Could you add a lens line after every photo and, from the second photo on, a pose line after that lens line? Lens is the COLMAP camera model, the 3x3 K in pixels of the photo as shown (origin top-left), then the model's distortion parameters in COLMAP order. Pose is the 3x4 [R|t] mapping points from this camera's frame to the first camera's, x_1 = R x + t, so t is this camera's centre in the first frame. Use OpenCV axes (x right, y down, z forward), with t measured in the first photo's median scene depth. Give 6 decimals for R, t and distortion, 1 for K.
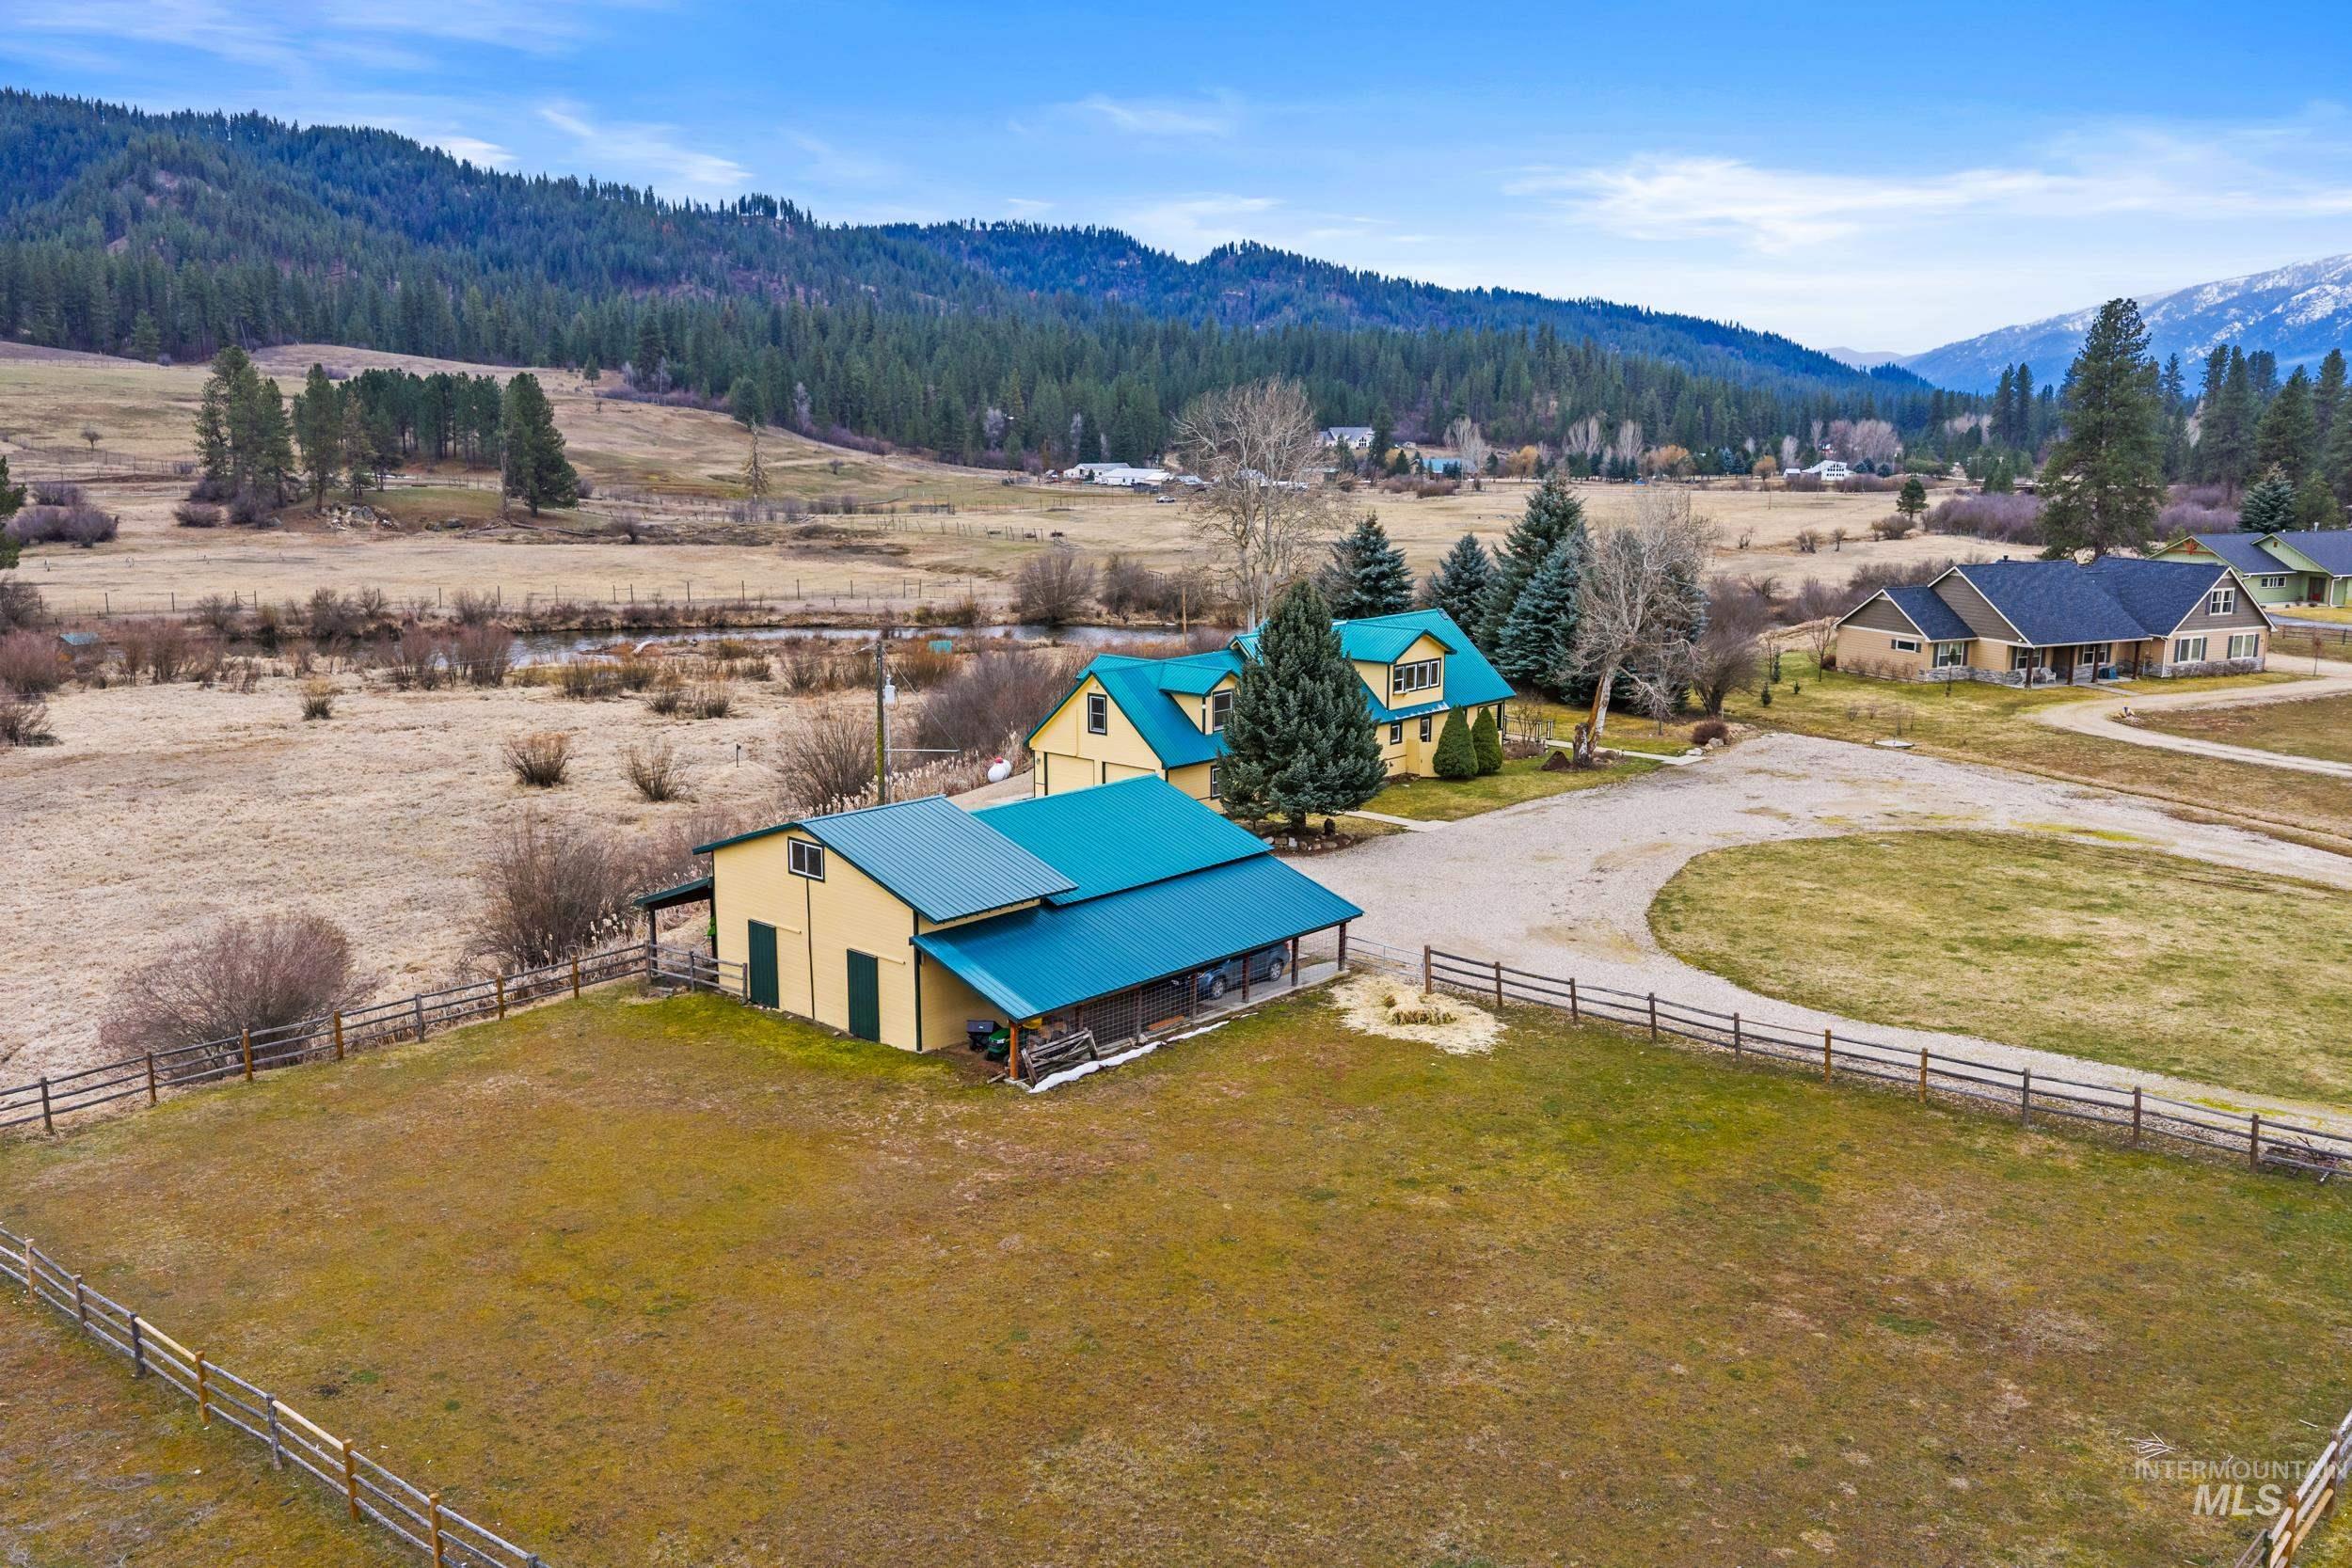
lens RADIAL K [[1952.6, 0, 1180.1], [0, 1952.6, 792.0], [0, 0, 1]] dist [0.017425, -0.025621]
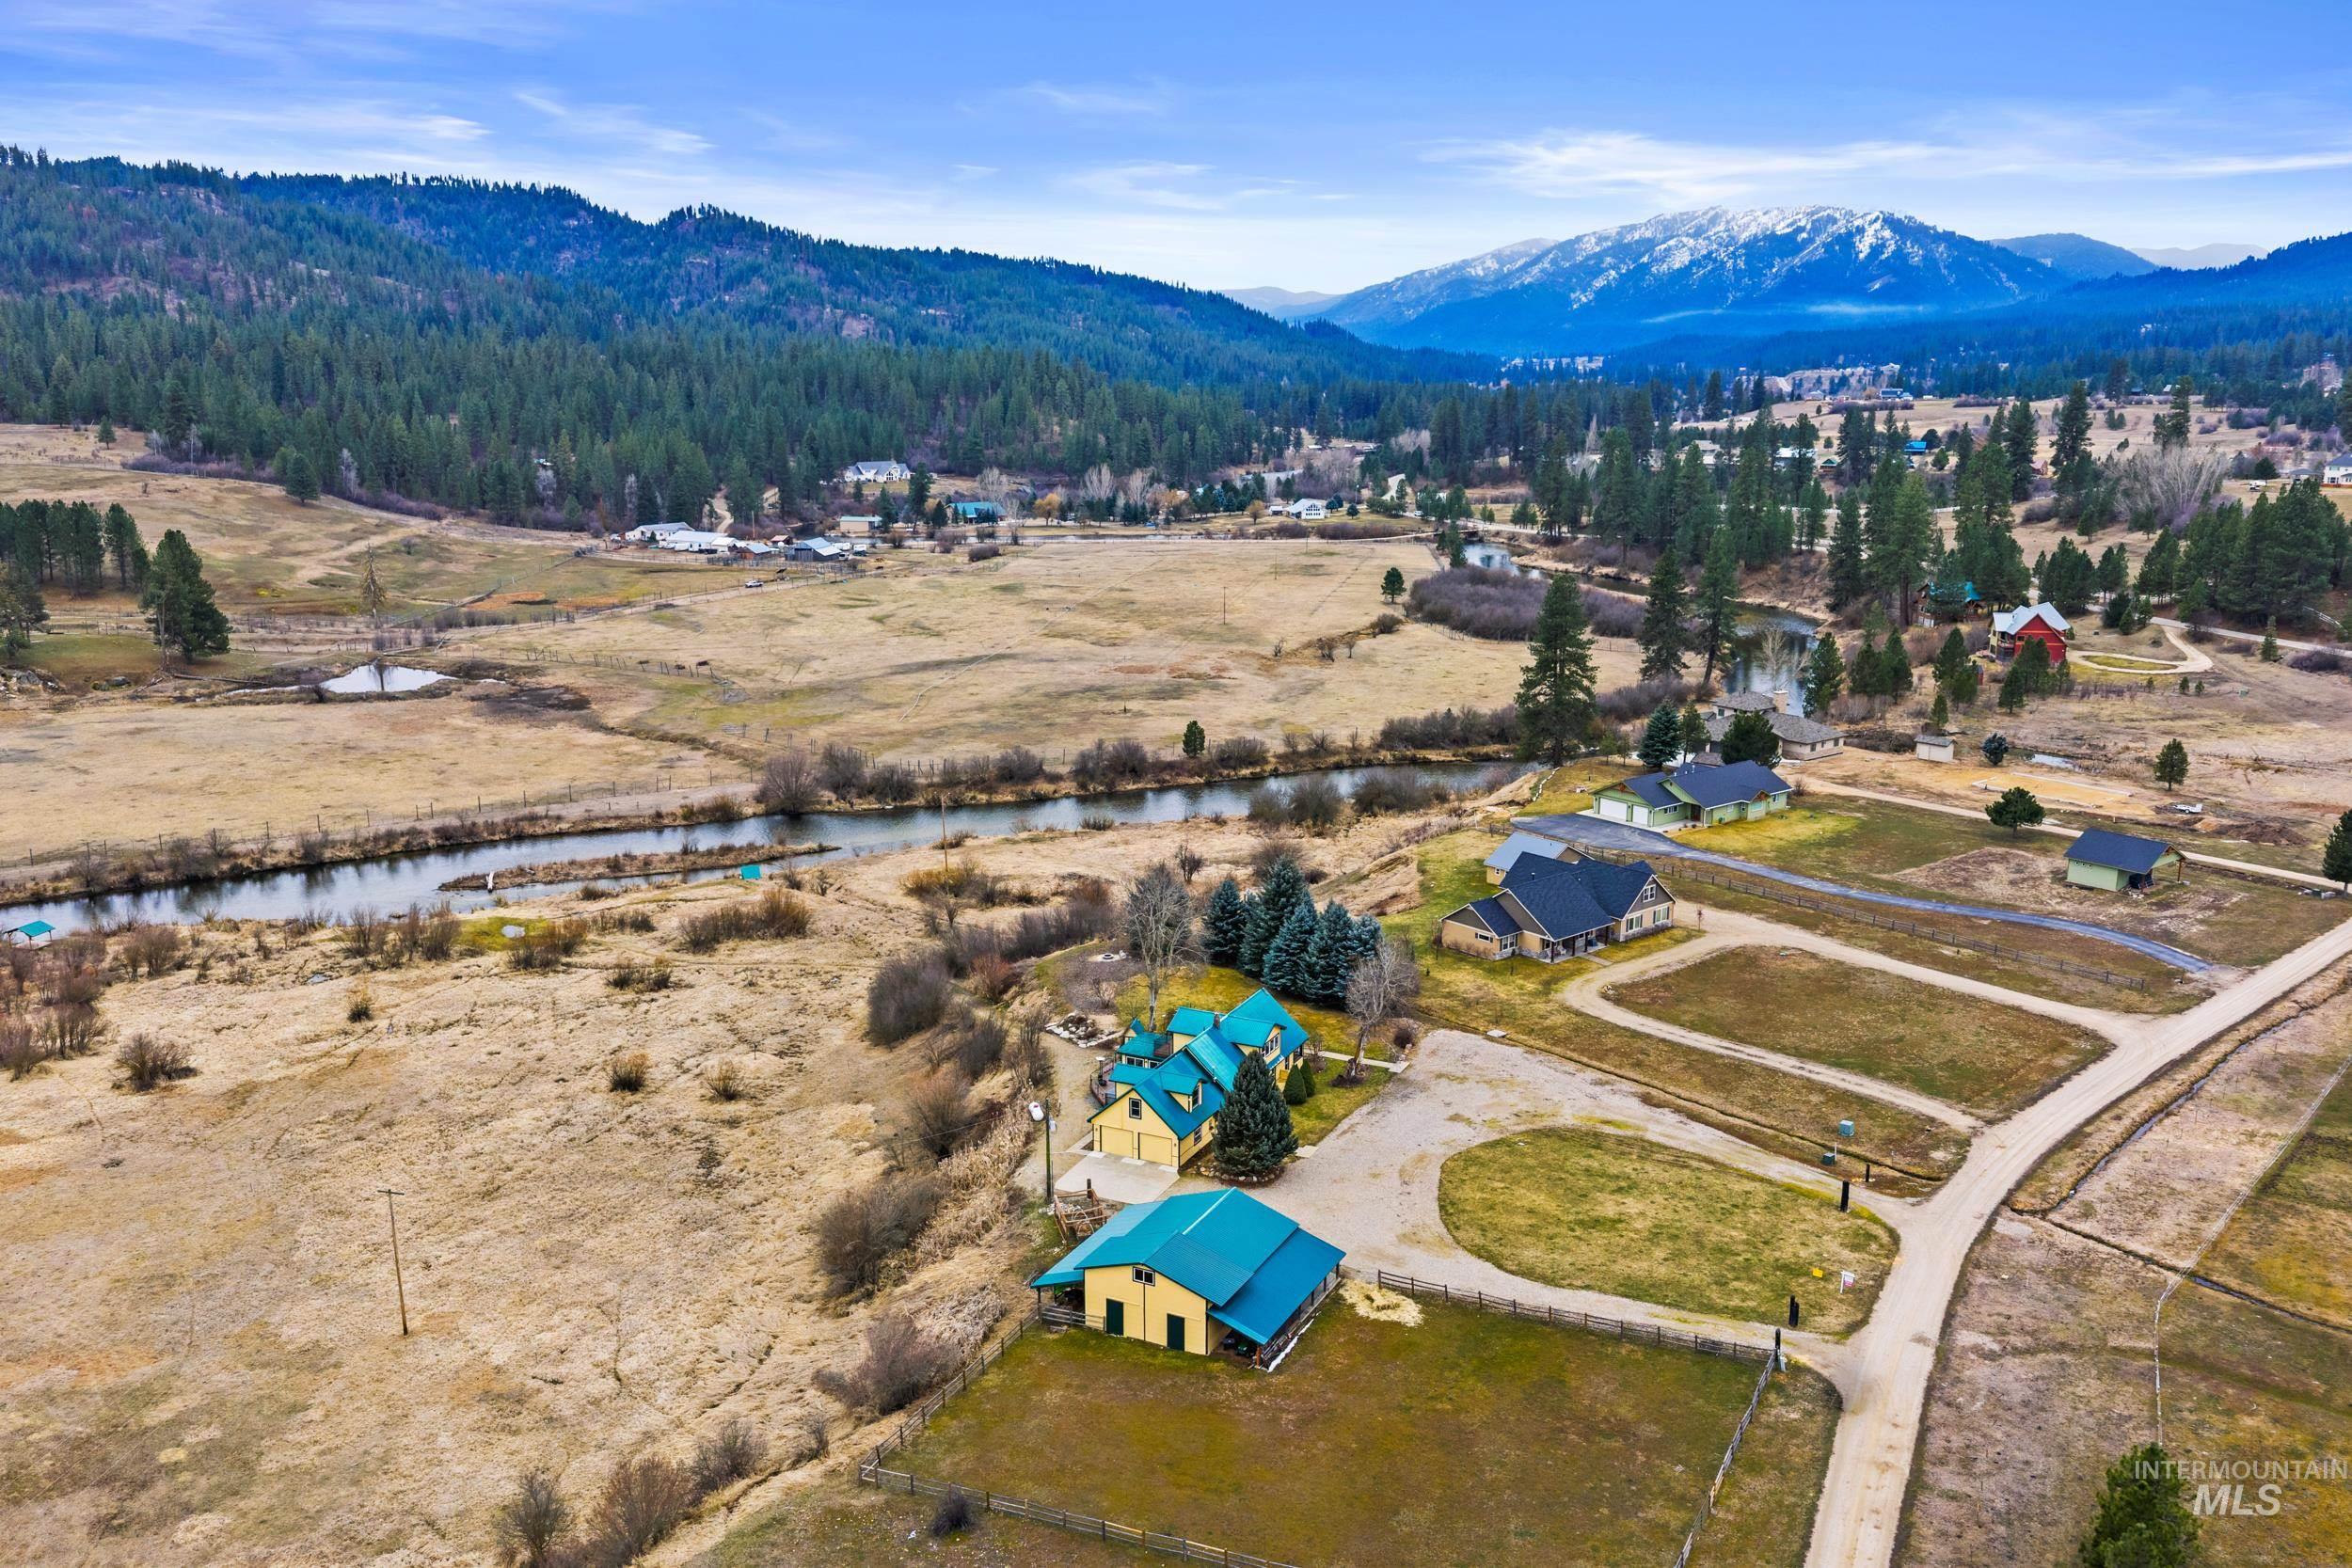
lens RADIAL K [[1952.6, 0, 1180.1], [0, 1952.6, 792.0], [0, 0, 1]] dist [0.017425, -0.025621]
pose [[0.962729, -0.062947, 0.263041, -0.095905], [0.054349, 0.997727, 0.039845, -0.083989], [-0.264951, -0.024064, 0.963962, -0.167884]]
